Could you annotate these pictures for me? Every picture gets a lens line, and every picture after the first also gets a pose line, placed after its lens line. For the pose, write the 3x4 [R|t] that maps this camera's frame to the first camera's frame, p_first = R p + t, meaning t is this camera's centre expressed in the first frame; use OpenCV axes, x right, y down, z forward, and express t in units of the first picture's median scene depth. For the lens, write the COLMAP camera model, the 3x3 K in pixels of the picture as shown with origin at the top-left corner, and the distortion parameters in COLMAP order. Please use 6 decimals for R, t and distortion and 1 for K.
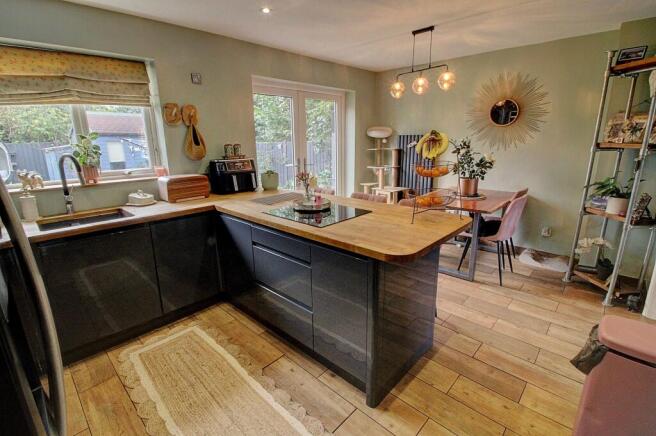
lens RADIAL K [[310.6, 0, 328.0], [0, 310.6, 218.0], [0, 0, 1]] dist [-0.002403, -0.000410]
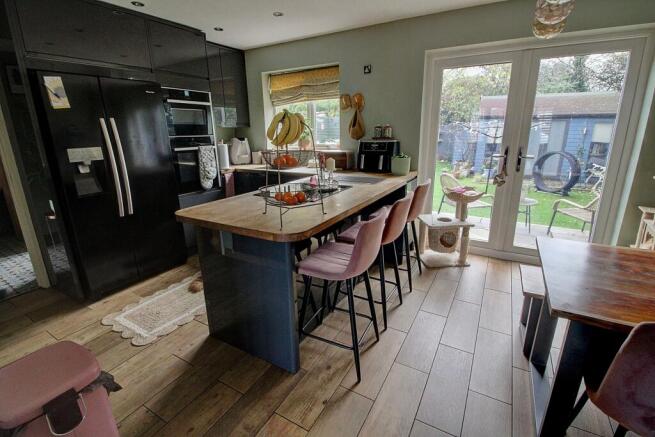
lens RADIAL K [[310.1, 0, 327.5], [0, 310.1, 218.5], [0, 0, 1]] dist [-0.002403, -0.000410]
pose [[0.242230, 0.273928, -0.930746, 0.795282], [-0.228220, 0.948485, 0.219754, -0.138969], [0.942995, 0.159184, 0.292268, 0.614460]]
